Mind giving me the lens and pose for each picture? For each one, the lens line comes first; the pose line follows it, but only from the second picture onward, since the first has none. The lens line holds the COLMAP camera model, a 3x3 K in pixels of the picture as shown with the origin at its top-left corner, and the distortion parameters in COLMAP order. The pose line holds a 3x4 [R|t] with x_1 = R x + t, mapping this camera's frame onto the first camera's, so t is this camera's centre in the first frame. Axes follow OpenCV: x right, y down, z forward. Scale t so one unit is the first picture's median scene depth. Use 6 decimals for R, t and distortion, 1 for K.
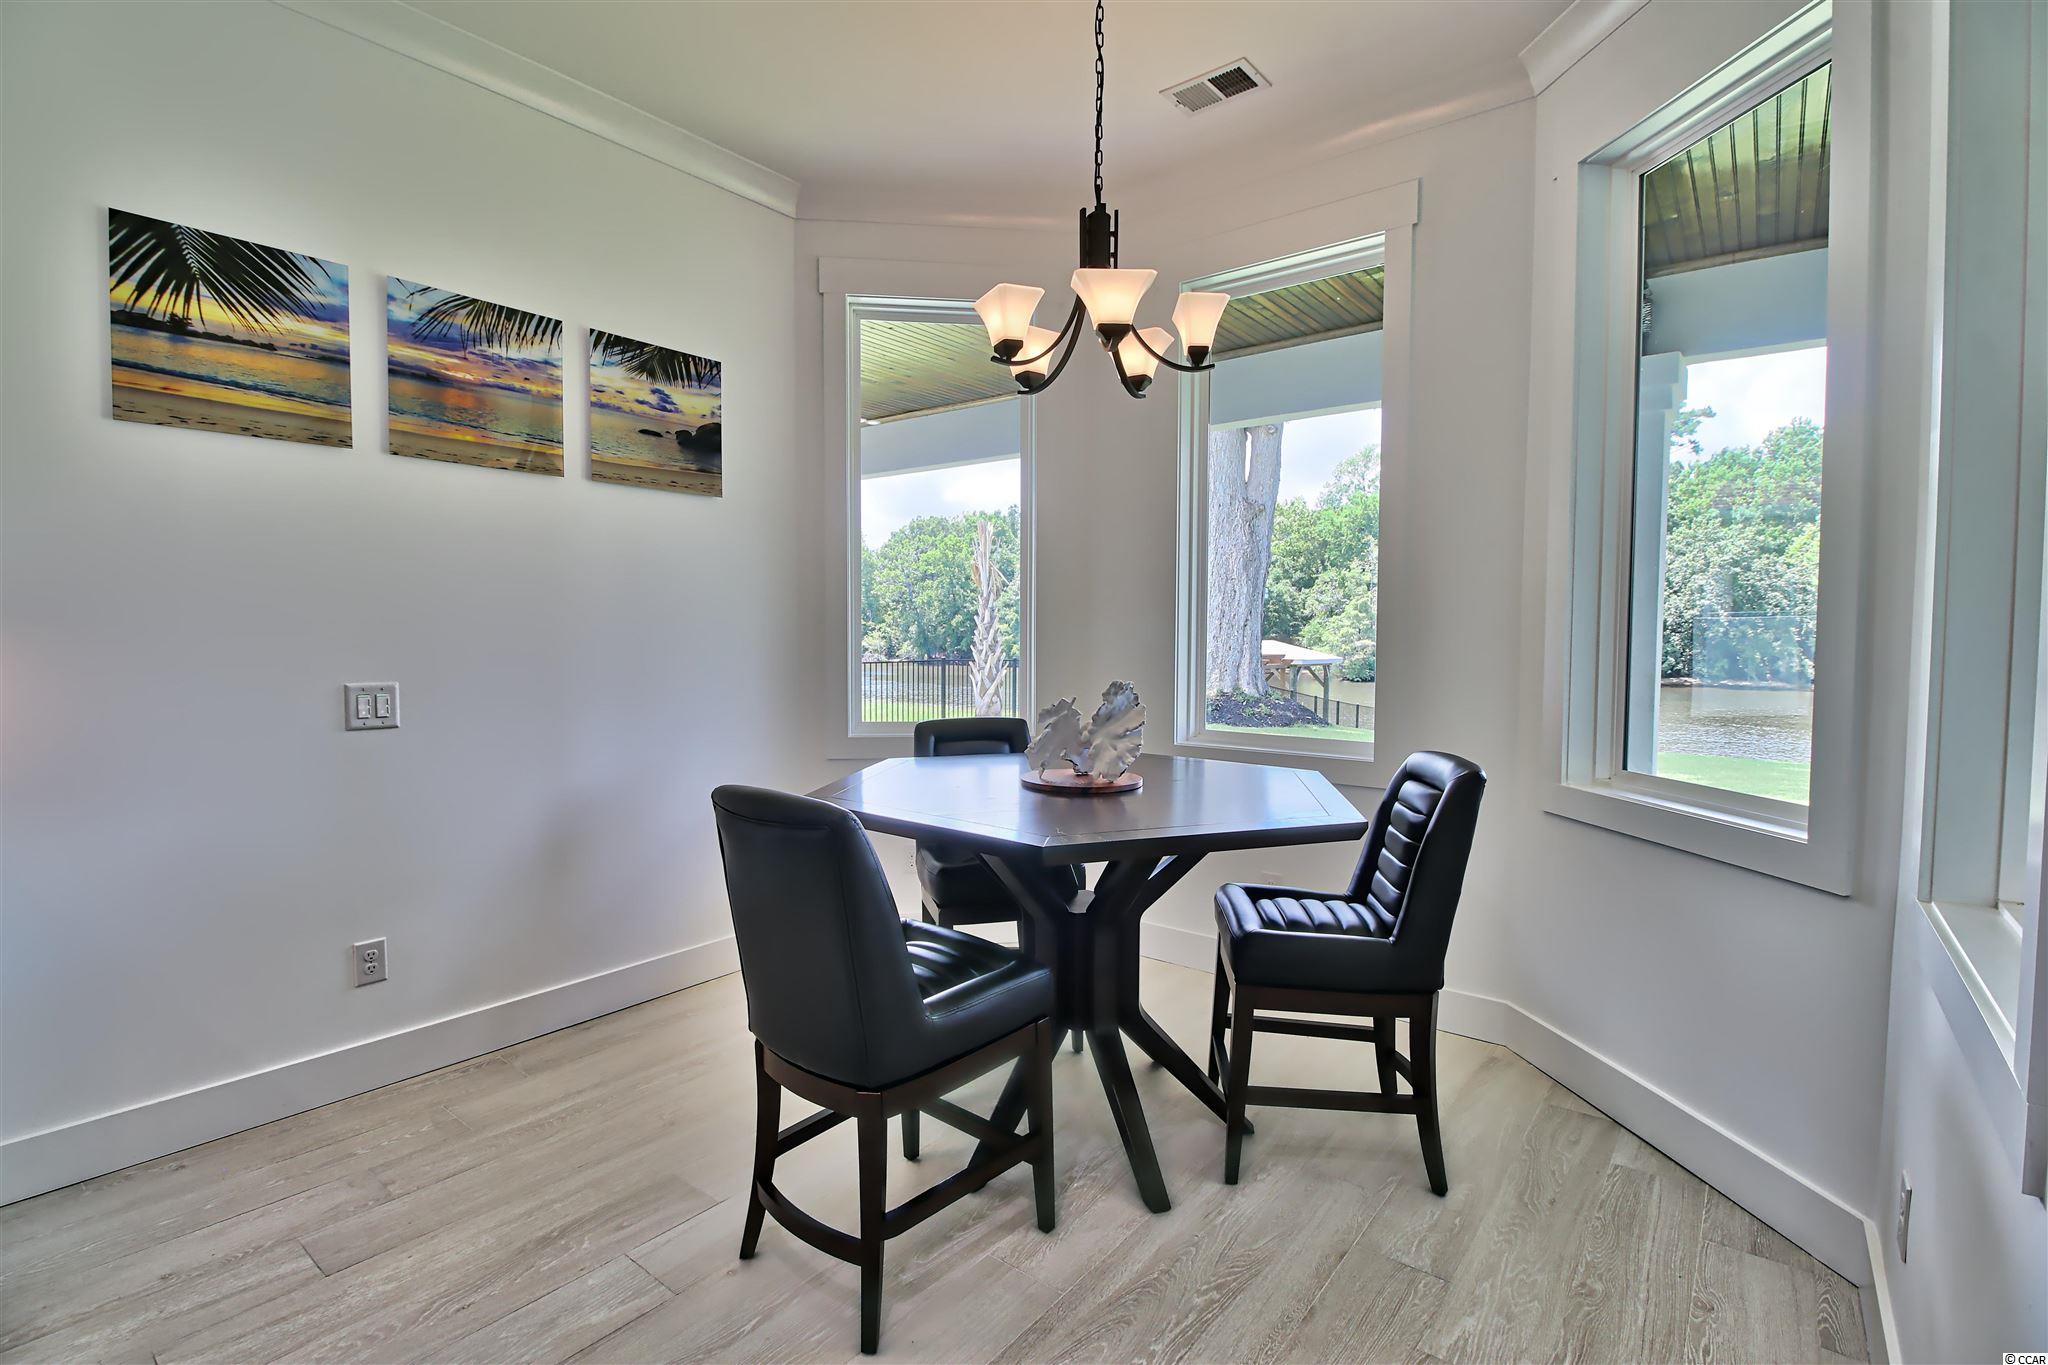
lens RADIAL K [[946.7, 0, 1020.0], [0, 946.7, 679.4], [0, 0, 1]] dist [0.002473, -0.015719]
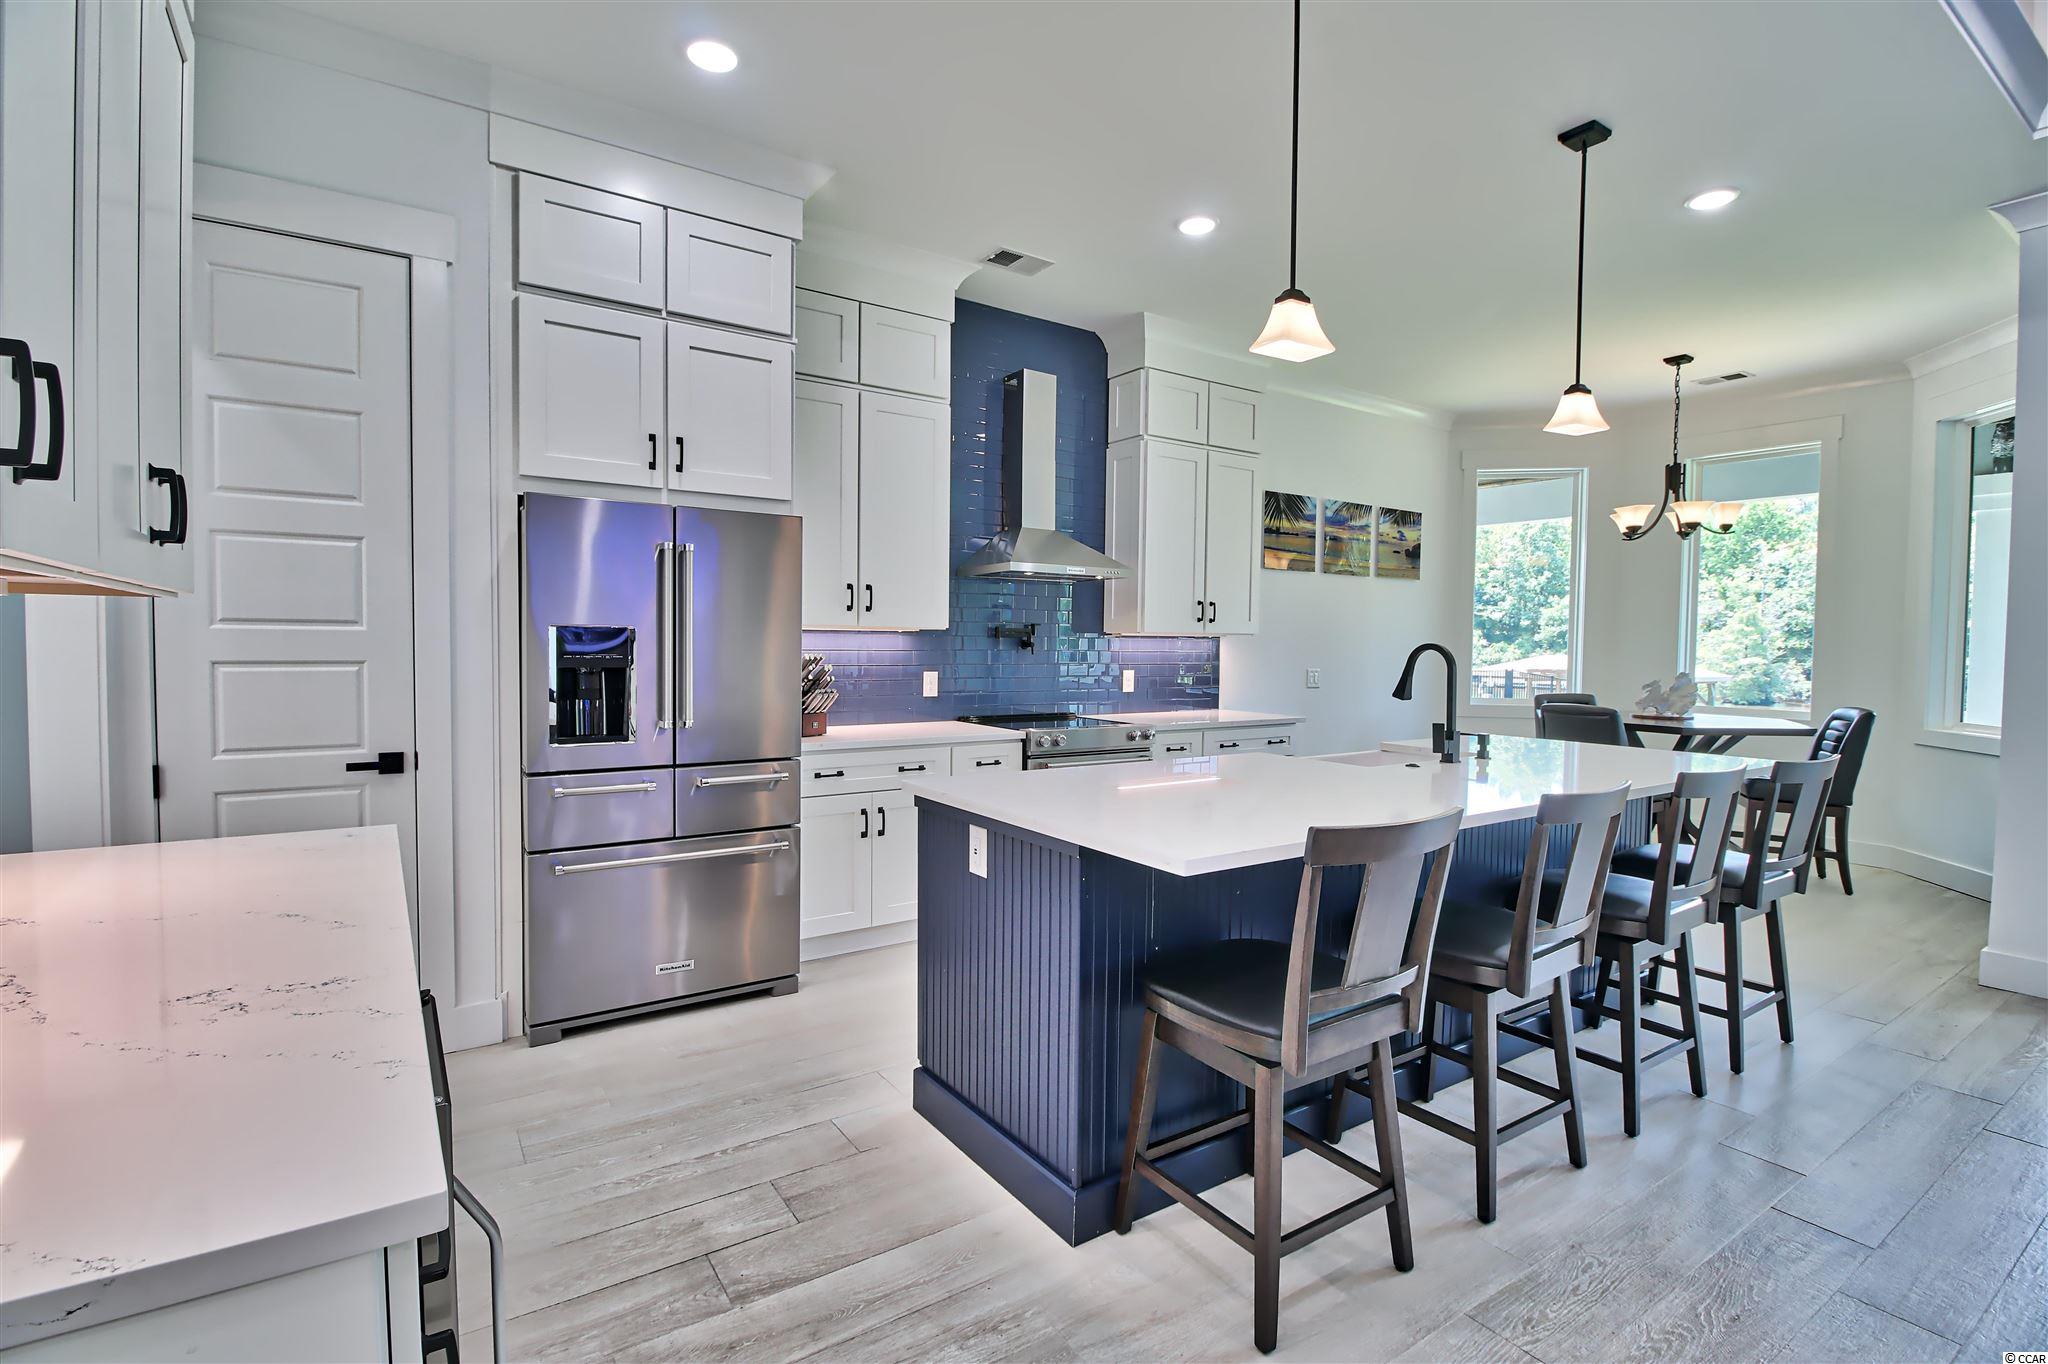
lens RADIAL K [[946.7, 0, 1020.0], [0, 946.7, 678.9], [0, 0, 1]] dist [0.002473, -0.015719]
pose [[0.952833, 0.018309, -0.302943, -0.712291], [-0.022250, 0.999707, -0.009565, 0.074049], [0.302679, 0.015854, 0.952961, -1.606644]]
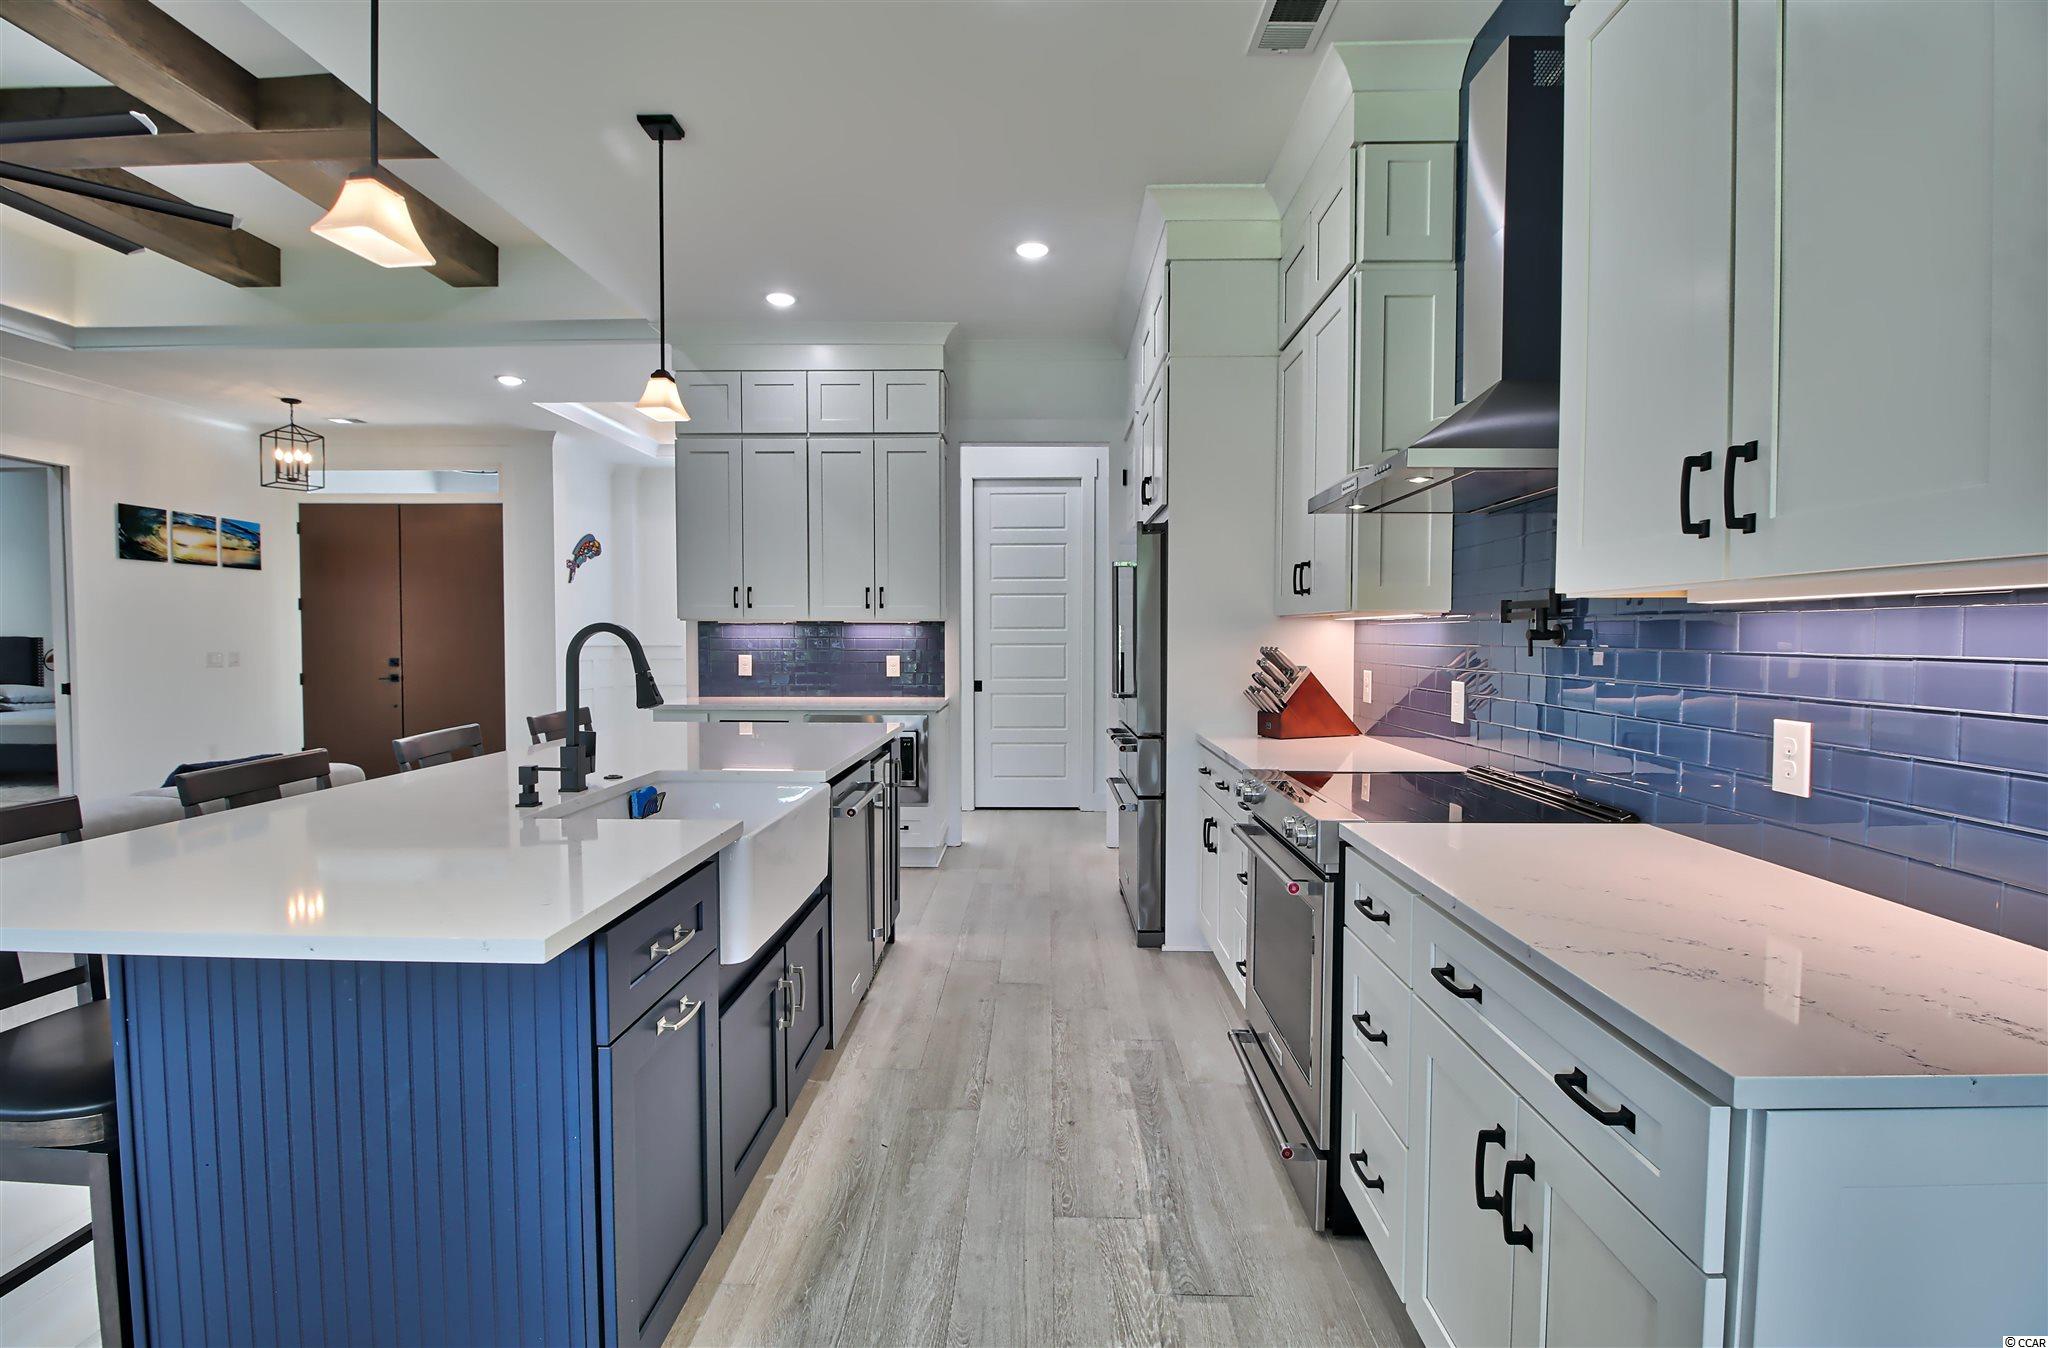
lens RADIAL K [[967.8, 0, 1024.0], [0, 967.8, 674.0], [0, 0, 1]] dist [-0.001866, -0.000177]
pose [[-0.801314, 0.023148, -0.597796, -0.343656], [-0.029872, 0.996456, 0.078628, -0.037952], [0.597497, 0.080863, -0.797783, 0.755904]]
